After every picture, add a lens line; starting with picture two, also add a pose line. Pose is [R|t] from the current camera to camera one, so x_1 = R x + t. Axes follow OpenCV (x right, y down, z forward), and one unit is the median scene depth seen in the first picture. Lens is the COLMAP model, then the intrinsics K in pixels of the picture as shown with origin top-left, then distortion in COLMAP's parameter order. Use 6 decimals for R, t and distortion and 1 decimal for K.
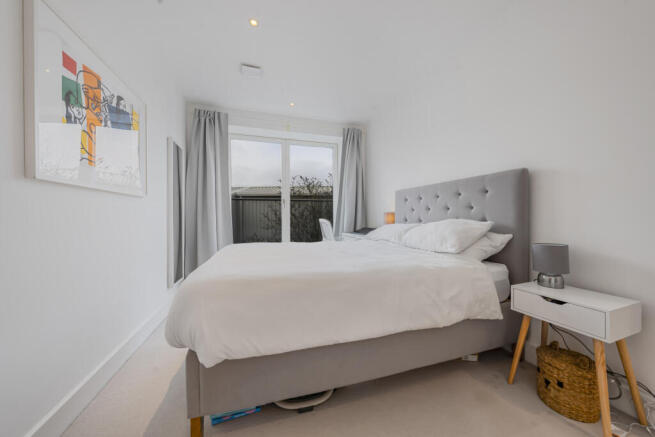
lens RADIAL K [[228.5, 0, 325.7], [0, 228.5, 218.7], [0, 0, 1]] dist [-0.007778, -0.000060]
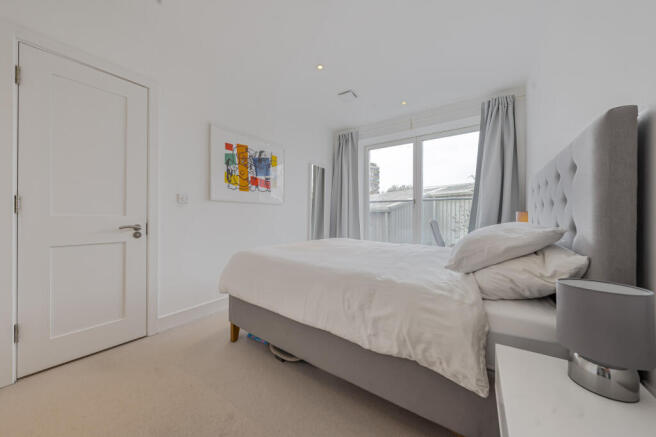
lens RADIAL K [[228.8, 0, 324.6], [0, 228.8, 216.7], [0, 0, 1]] dist [-0.007778, -0.000060]
pose [[0.605315, 0.005275, -0.795969, 0.828926], [-0.016599, 0.999844, -0.005998, -0.002415], [0.795813, 0.016843, 0.605308, 0.273778]]
